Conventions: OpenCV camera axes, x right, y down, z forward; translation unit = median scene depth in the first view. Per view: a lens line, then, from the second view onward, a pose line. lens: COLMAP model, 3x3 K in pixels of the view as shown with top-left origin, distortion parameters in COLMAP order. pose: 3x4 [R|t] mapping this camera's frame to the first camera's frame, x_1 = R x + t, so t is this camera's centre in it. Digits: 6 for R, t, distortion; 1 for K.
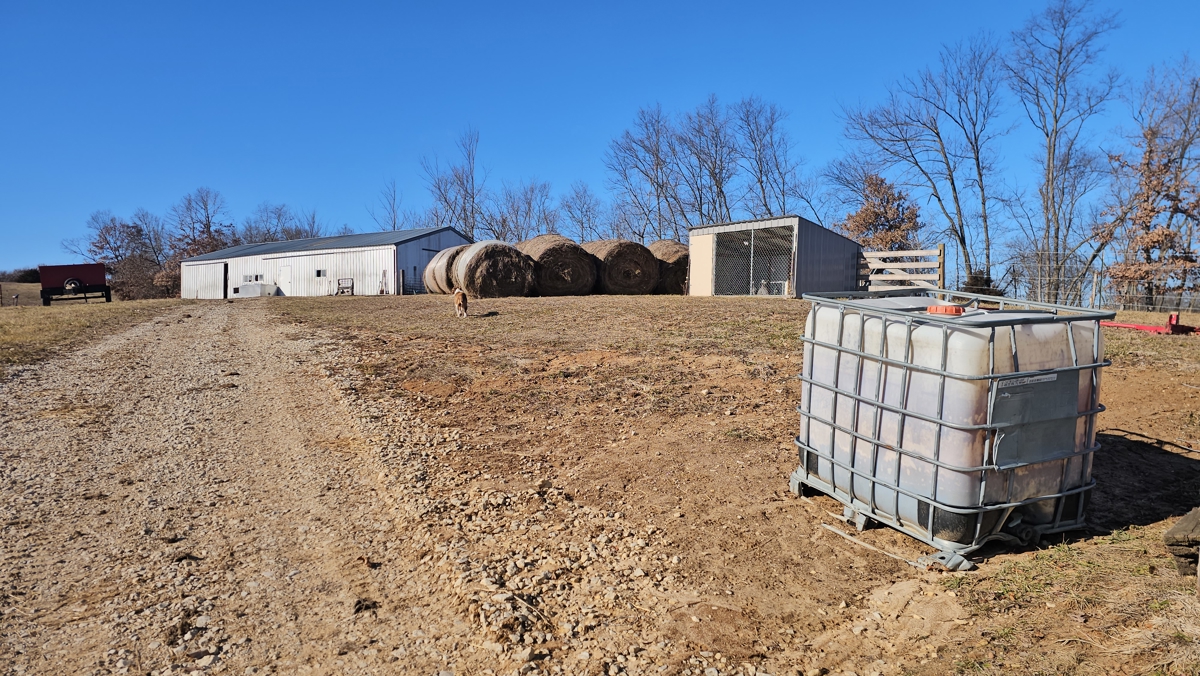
lens RADIAL K [[809.6, 0, 600.0], [0, 809.6, 338.0], [0, 0, 1]] dist [0.109243, -0.113283]
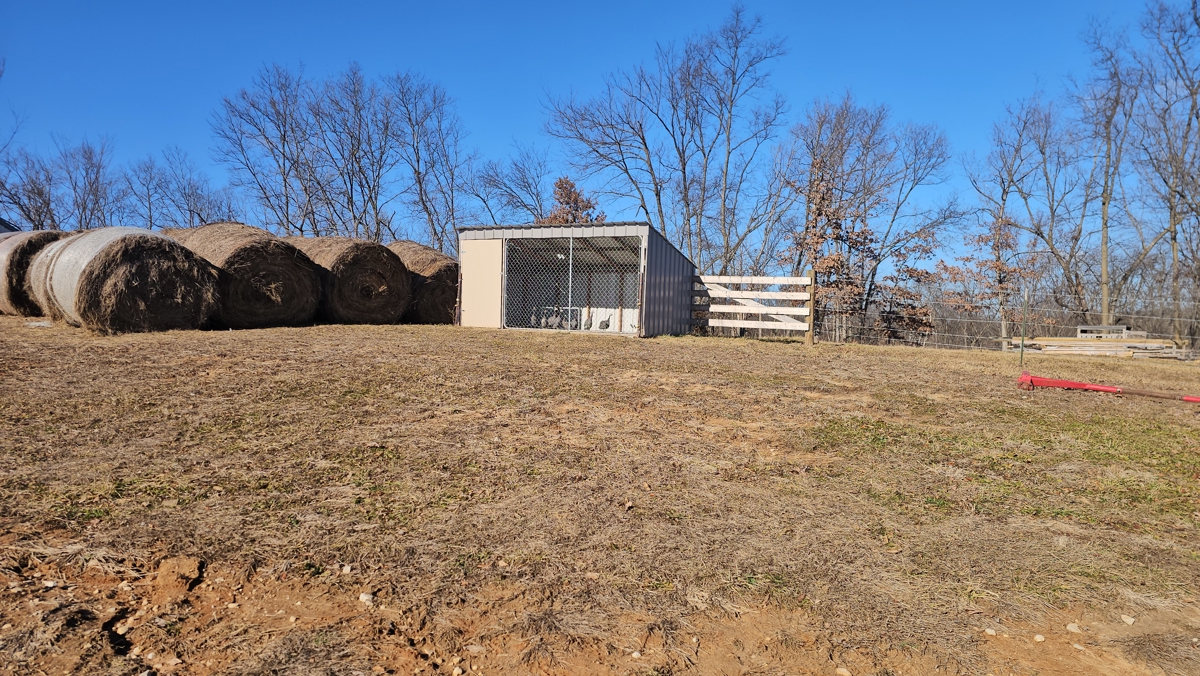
lens RADIAL K [[809.6, 0, 600.0], [0, 809.6, 338.0], [0, 0, 1]] dist [0.109243, -0.113283]
pose [[0.870316, -0.006902, 0.492445, -0.129721], [0.005661, 0.999976, 0.004010, -0.044175], [-0.492461, -0.000703, 0.870334, 0.340113]]
